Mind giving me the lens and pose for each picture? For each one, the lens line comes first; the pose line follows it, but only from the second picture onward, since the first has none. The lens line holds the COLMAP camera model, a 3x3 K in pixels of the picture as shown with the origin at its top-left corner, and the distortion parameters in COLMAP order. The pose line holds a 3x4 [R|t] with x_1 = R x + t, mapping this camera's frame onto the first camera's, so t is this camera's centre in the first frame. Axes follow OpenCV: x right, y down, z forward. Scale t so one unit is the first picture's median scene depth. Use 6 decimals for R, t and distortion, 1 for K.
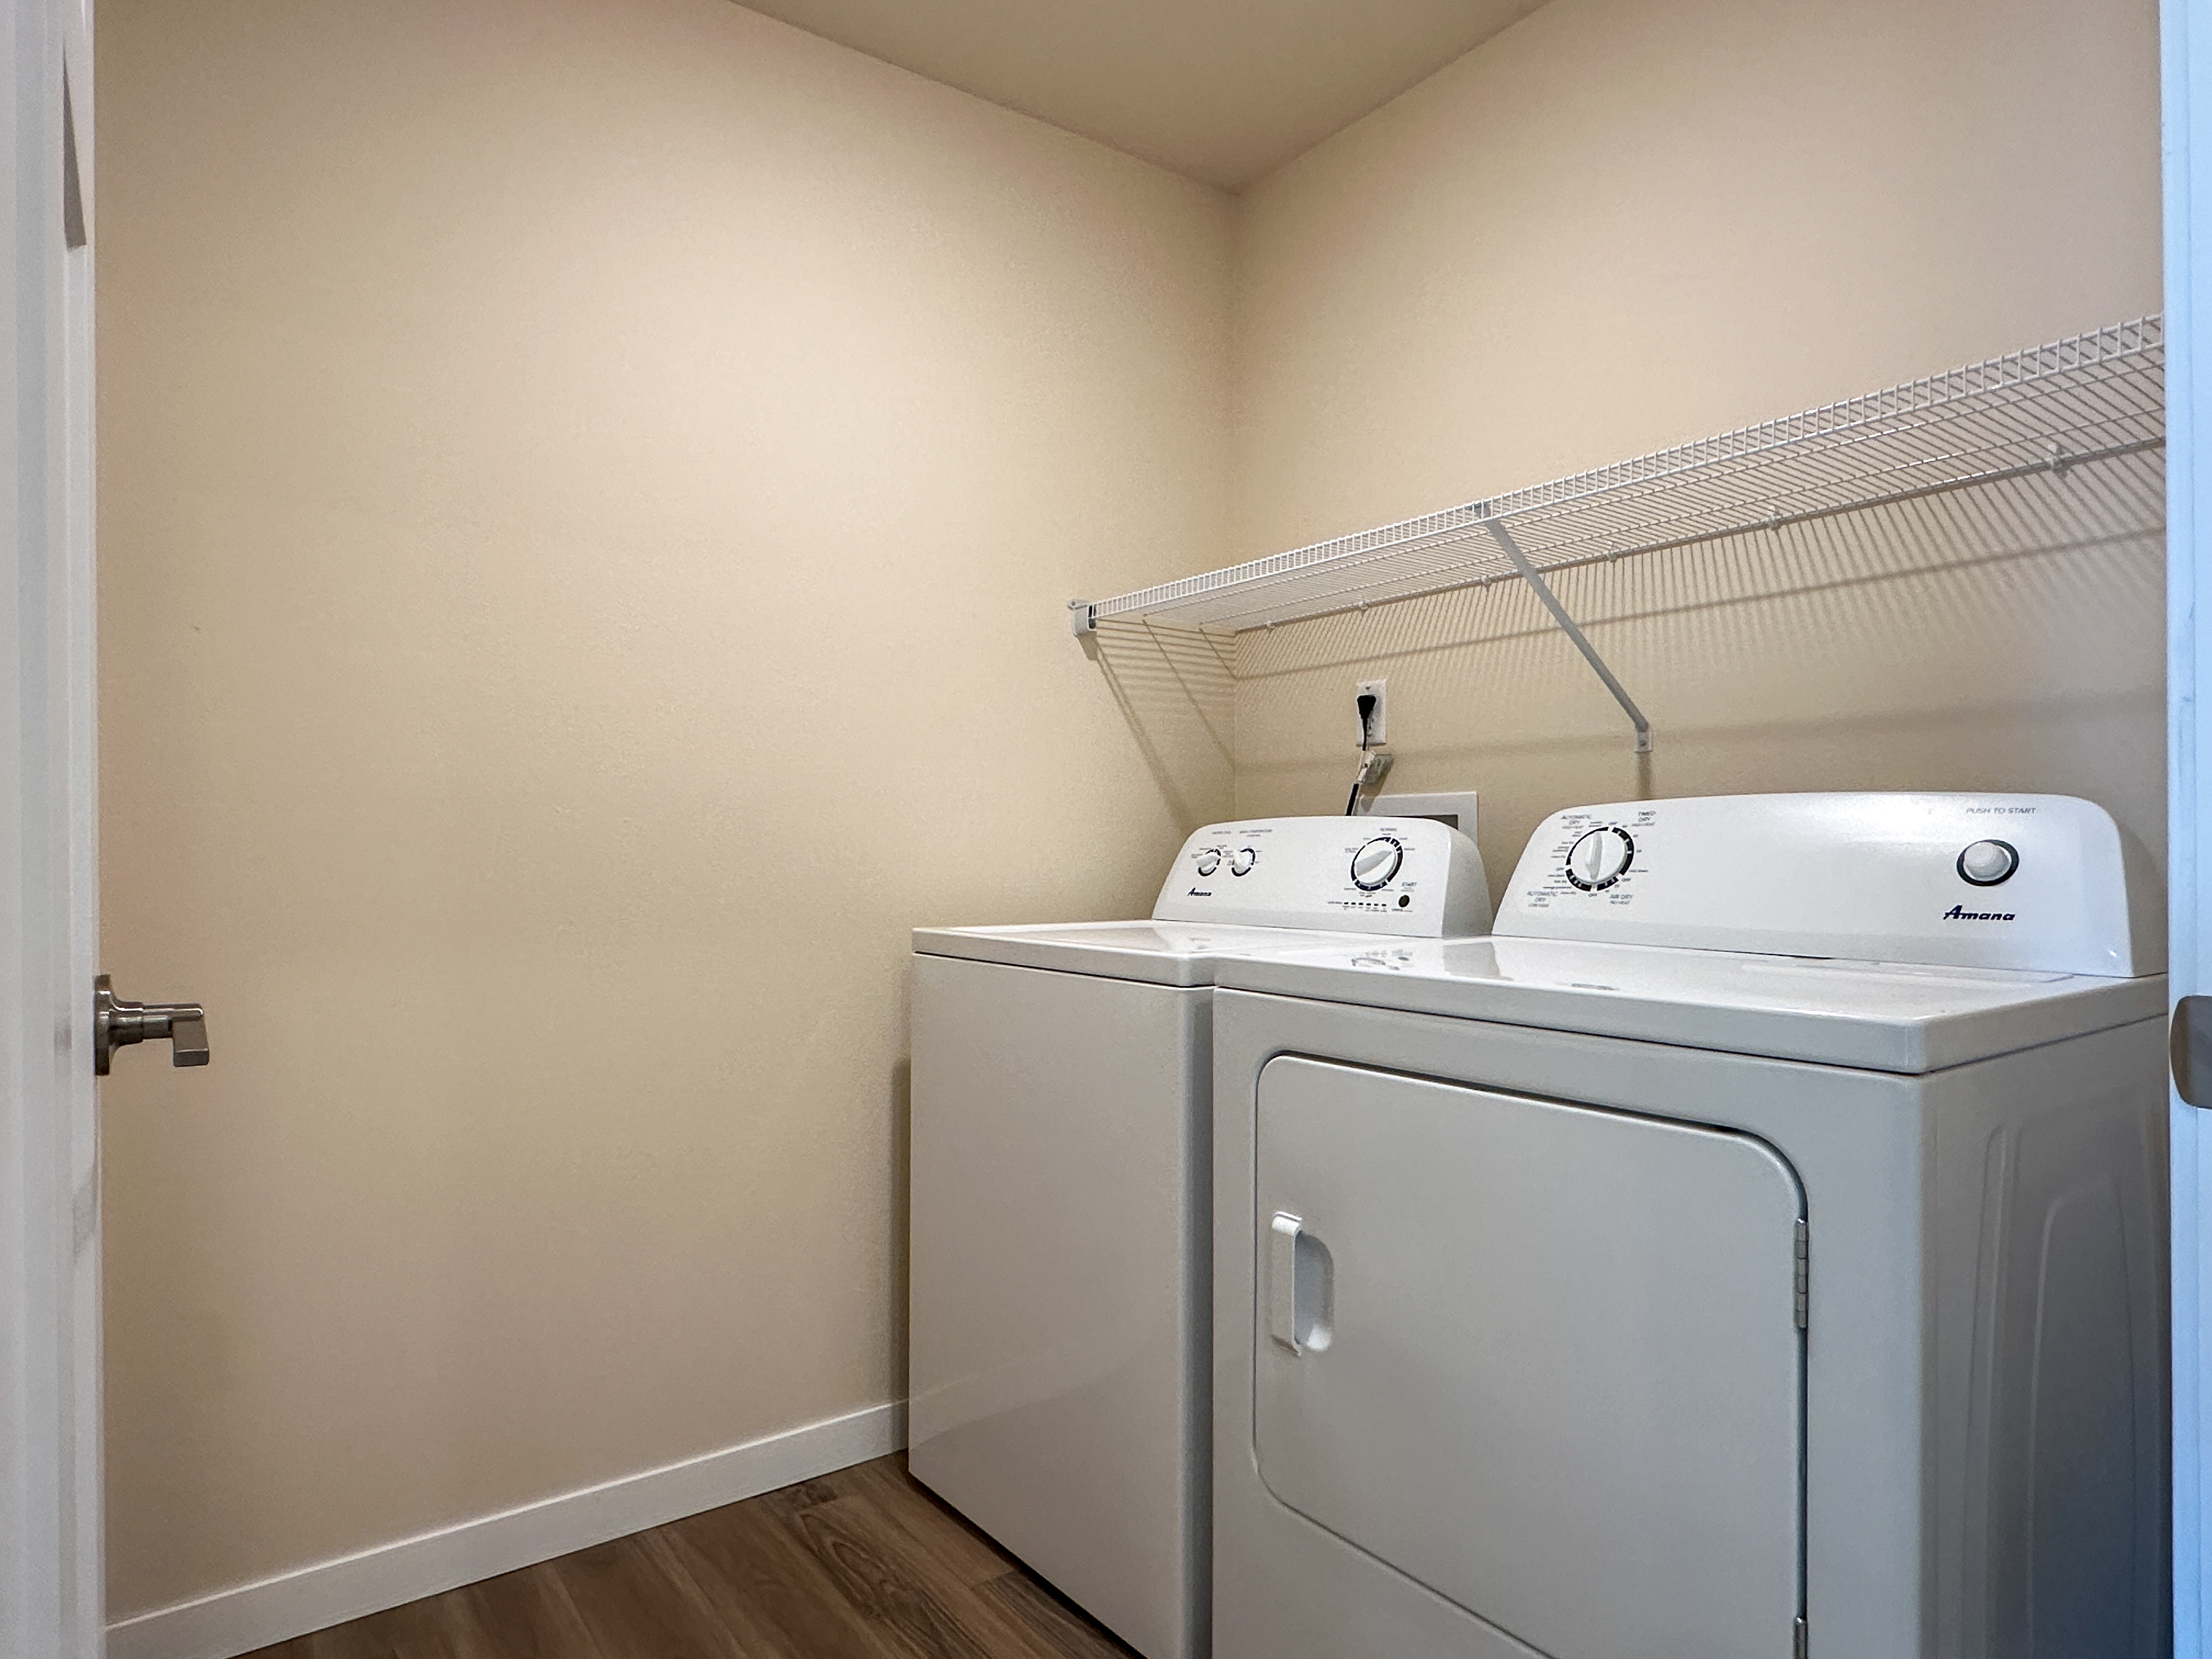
lens RADIAL K [[1282.6, 0, 1108.1], [0, 1282.6, 837.0], [0, 0, 1]] dist [0.001483, 0.000367]
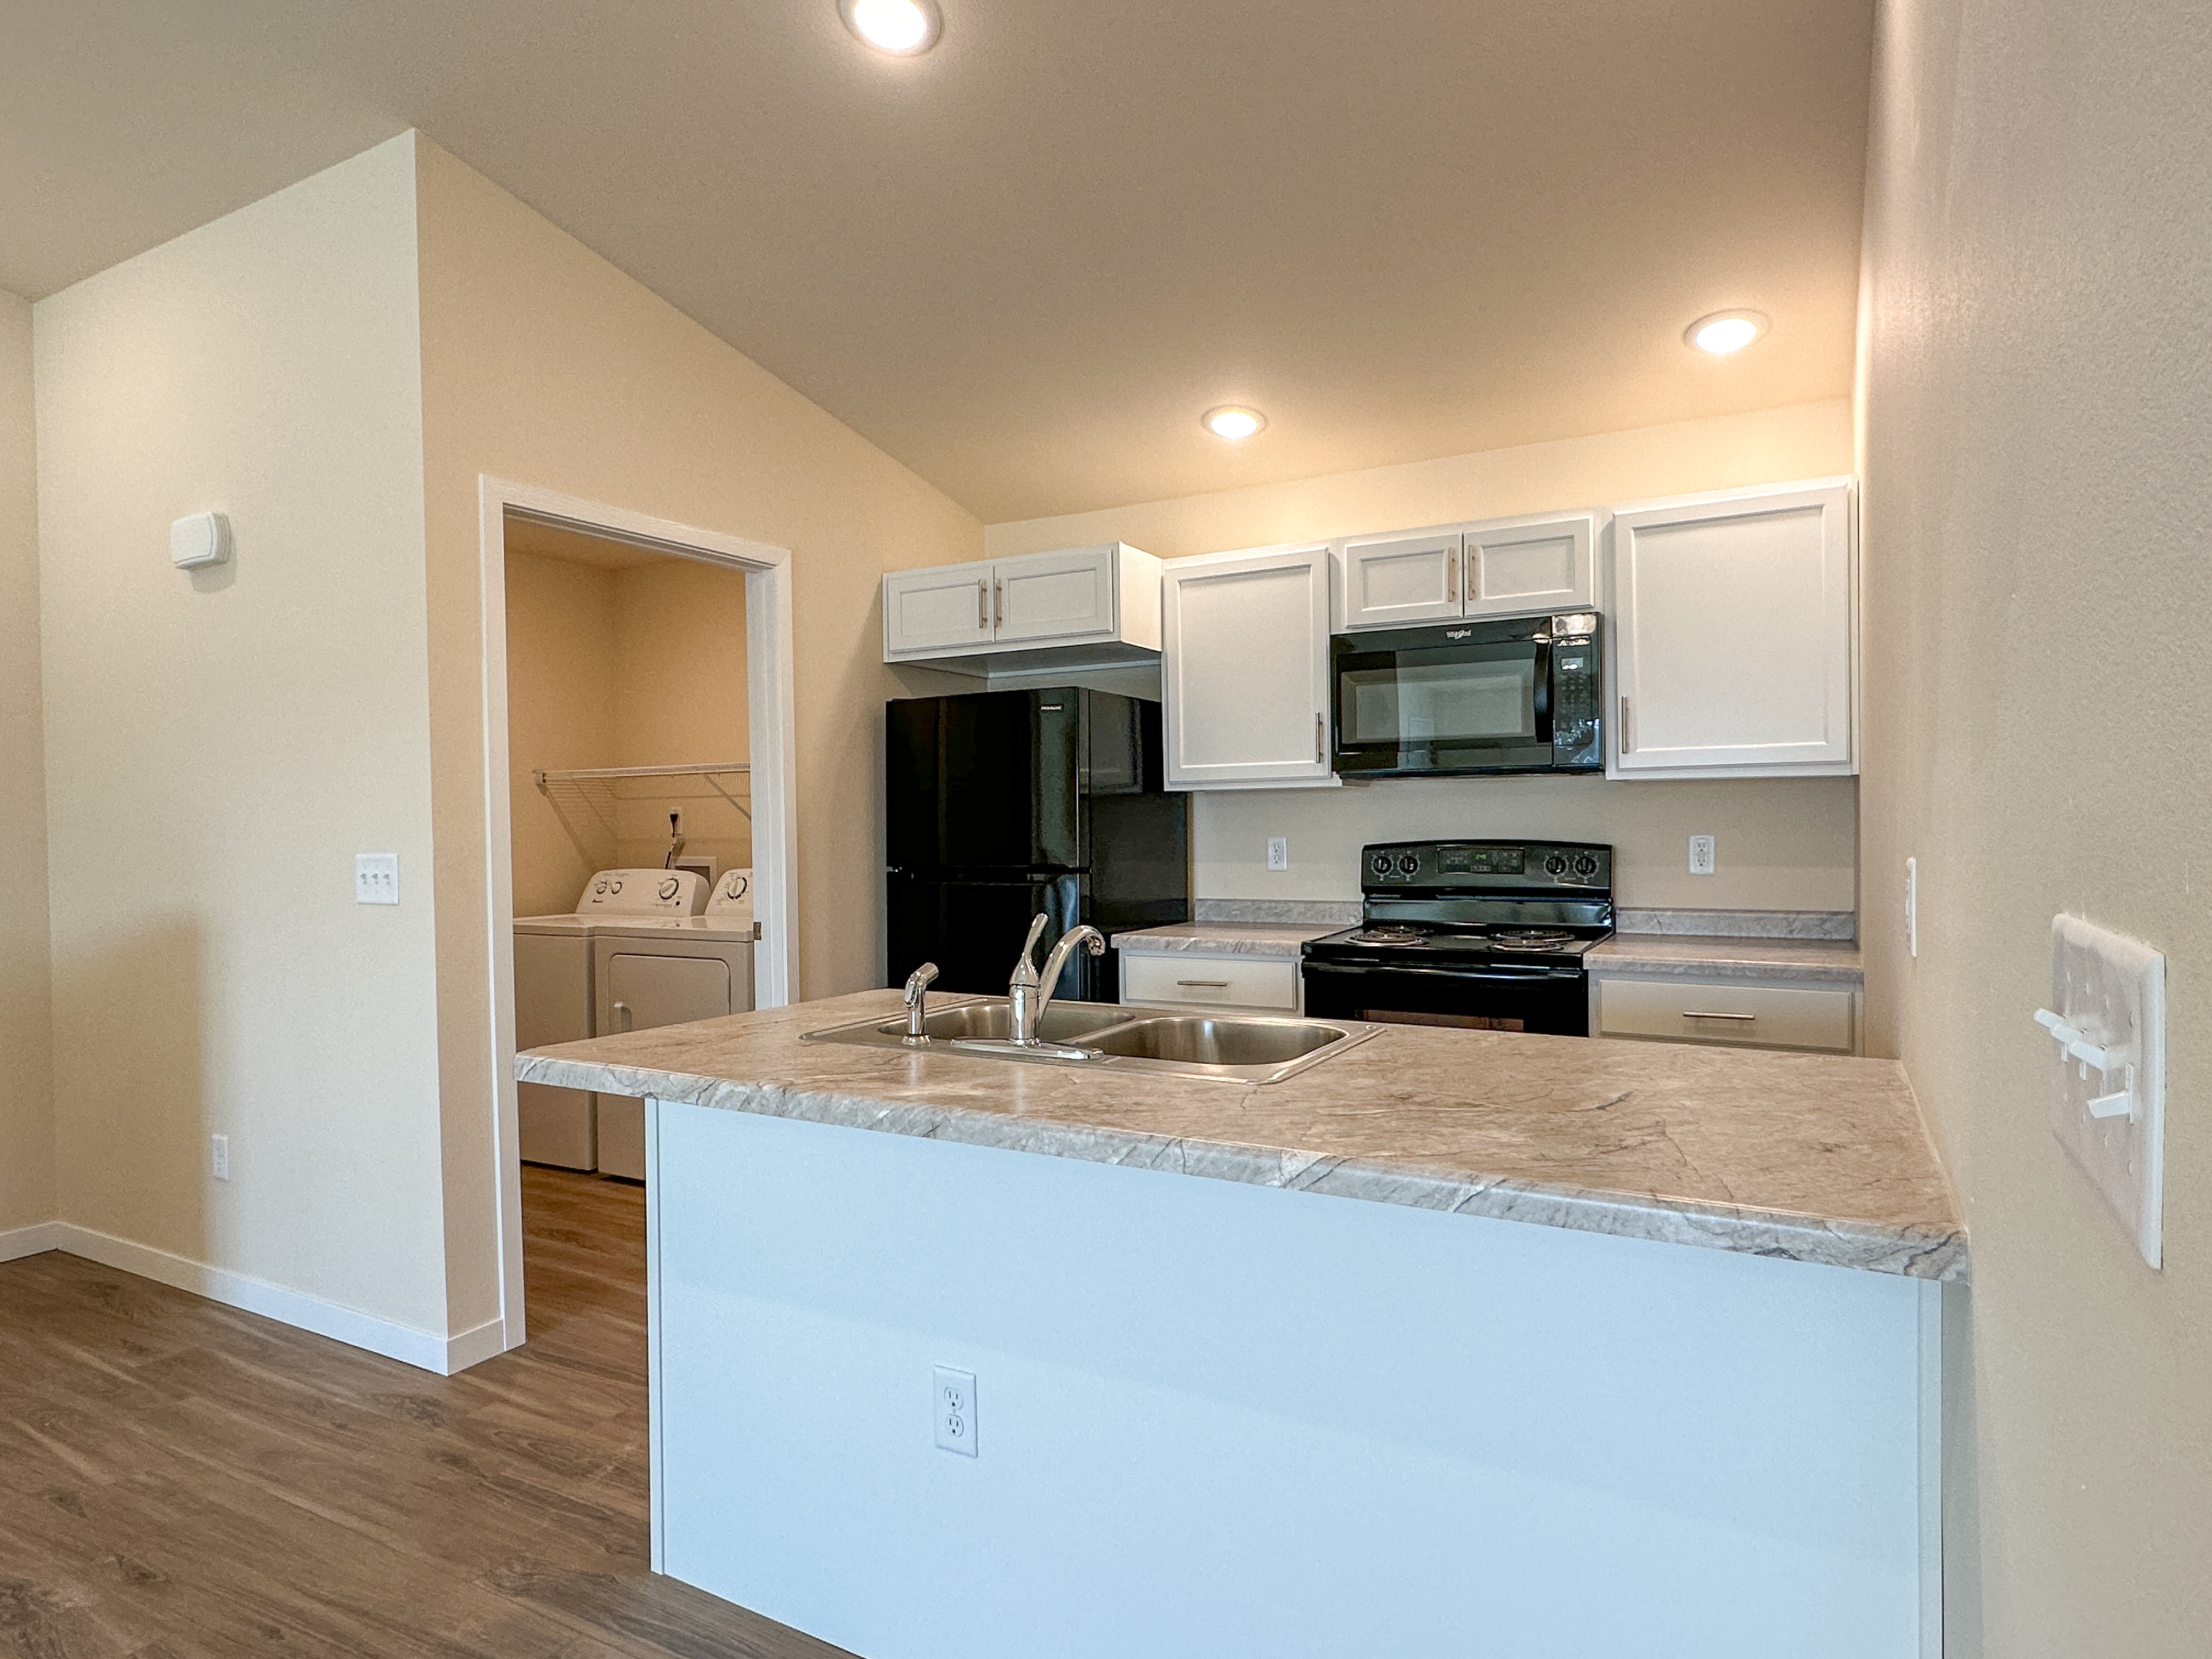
lens RADIAL K [[1282.6, 0, 1110.1], [0, 1282.6, 830.6], [0, 0, 1]] dist [0.001483, 0.000367]
pose [[0.911433, -0.012556, 0.411256, -0.041857], [0.008704, 0.999899, 0.011238, -0.120128], [-0.411356, -0.006663, 0.911450, -1.756014]]
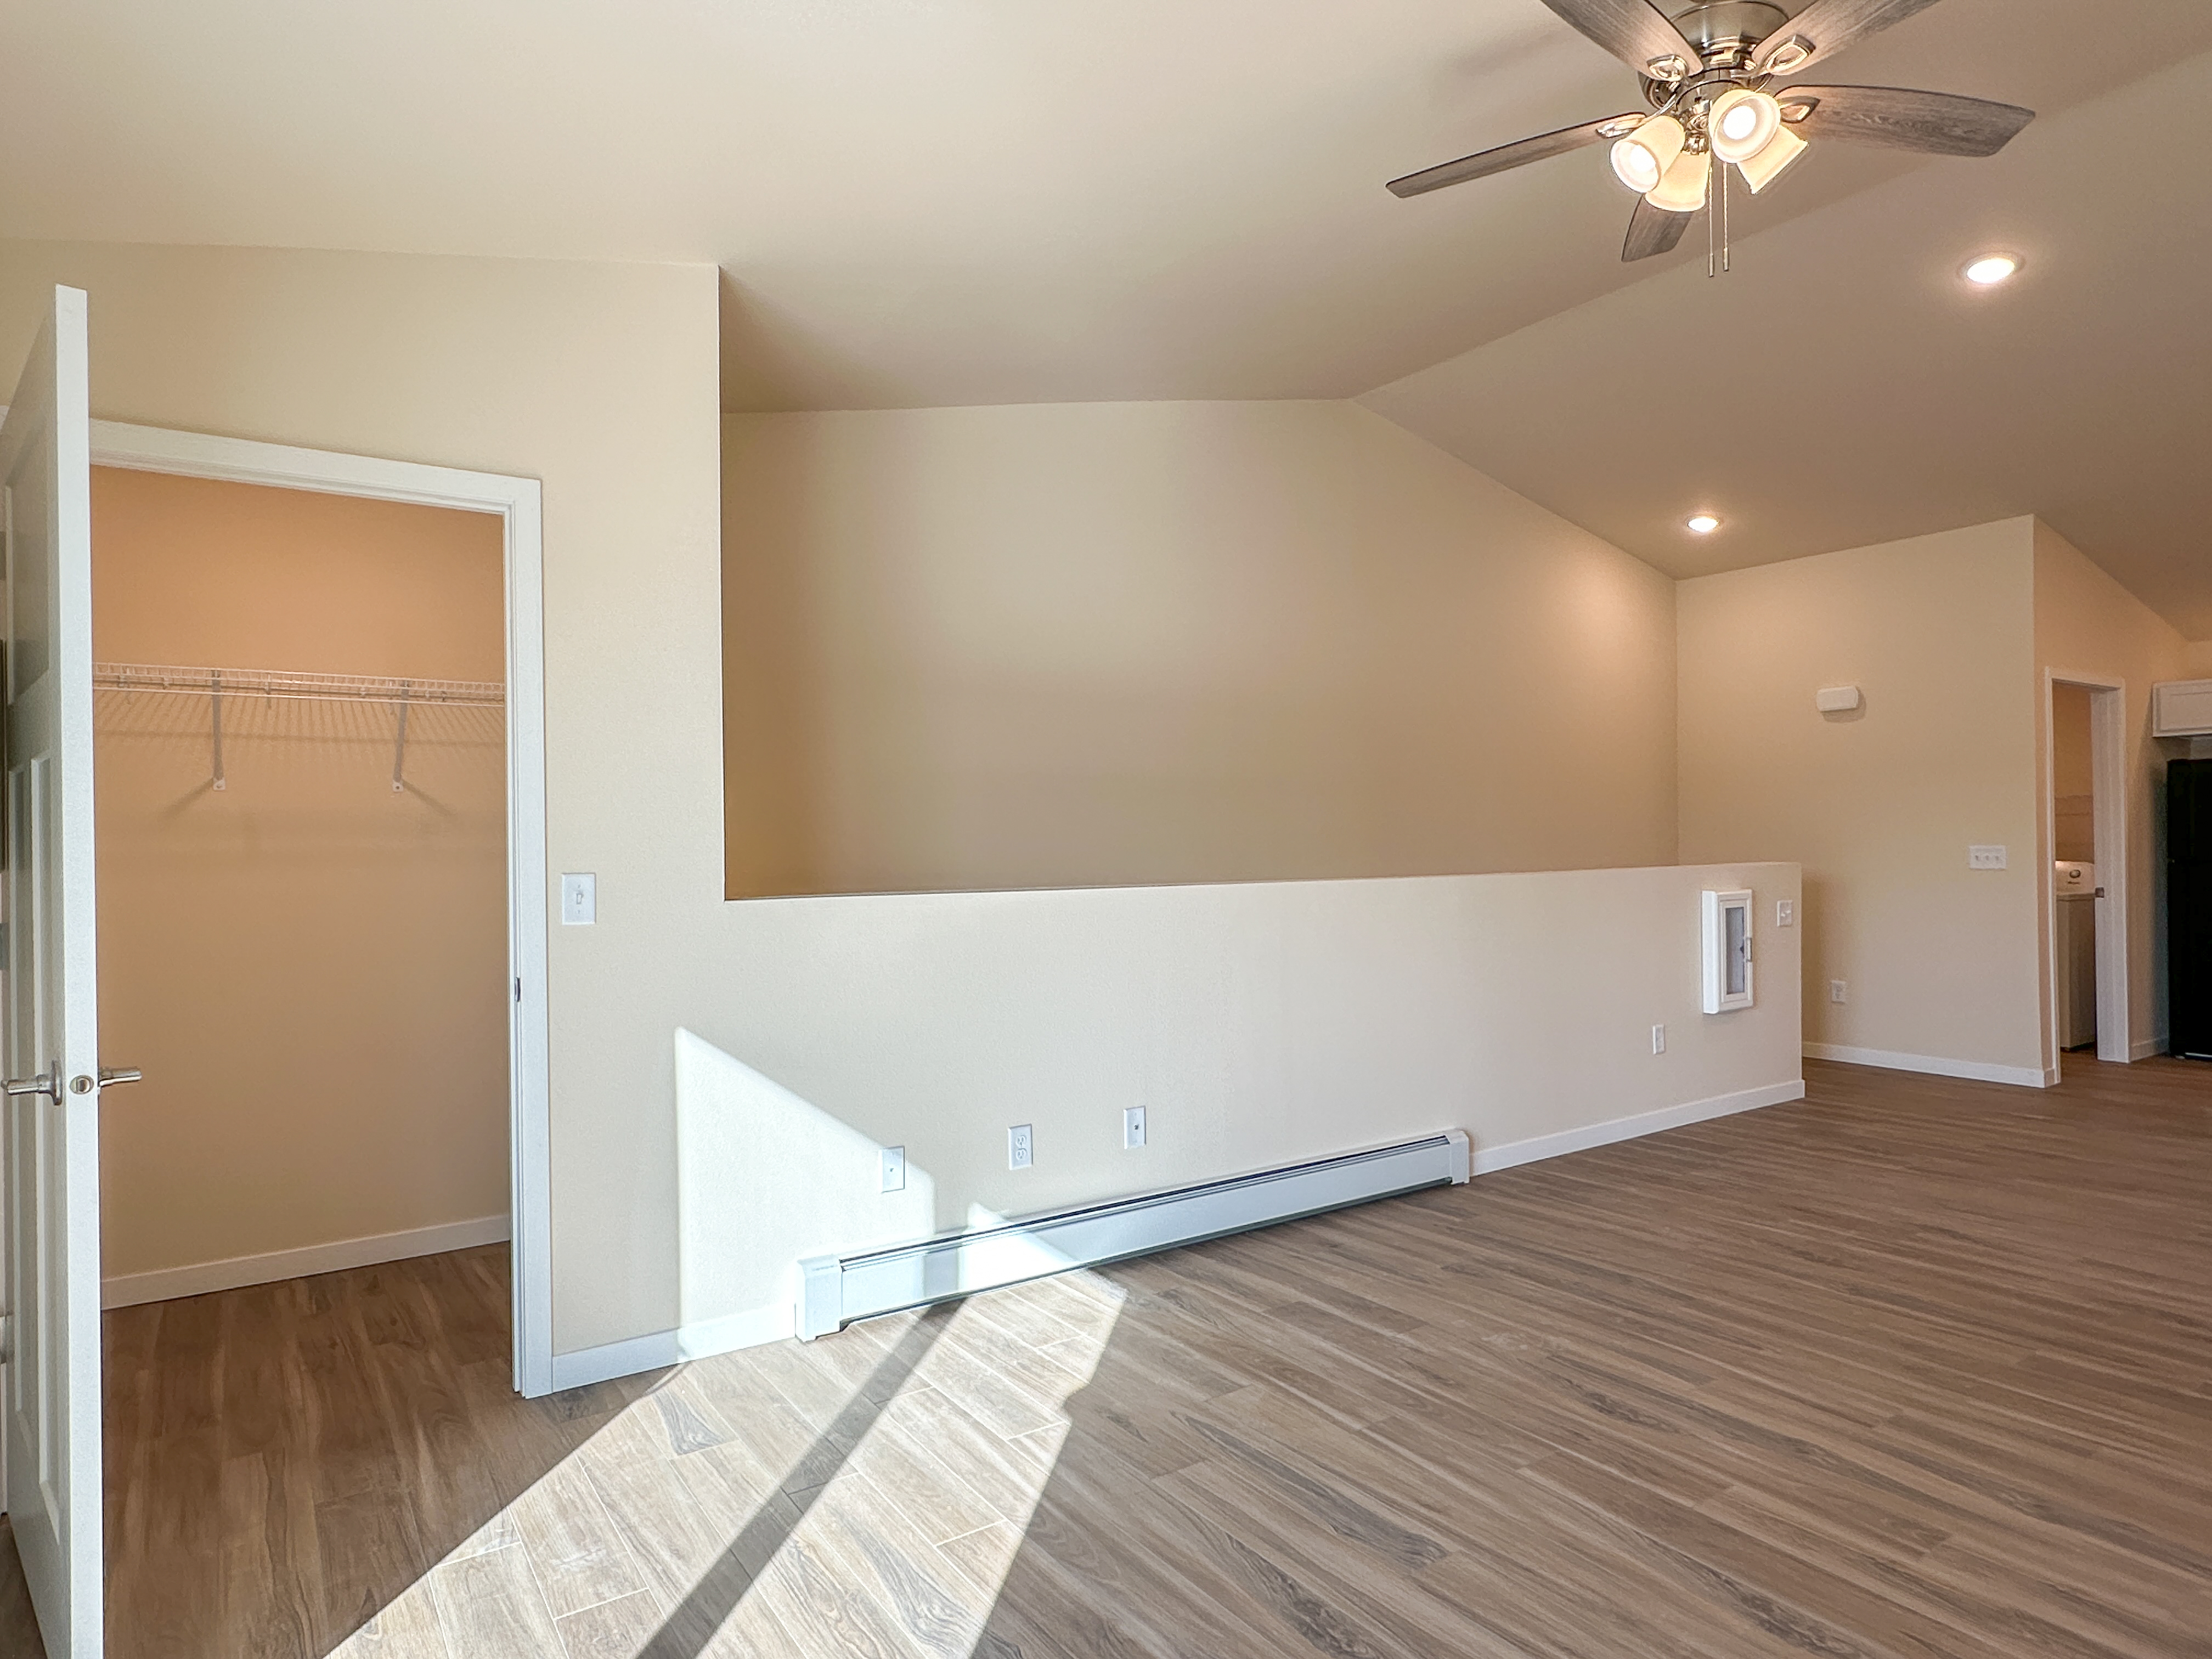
lens RADIAL K [[1282.6, 0, 1109.9], [0, 1282.6, 842.7], [0, 0, 1]] dist [0.001483, 0.000367]
pose [[0.999509, -0.008867, -0.030043, -3.056914], [0.008923, 0.999959, 0.001719, -0.116909], [0.030026, -0.001986, 0.999547, -3.846202]]
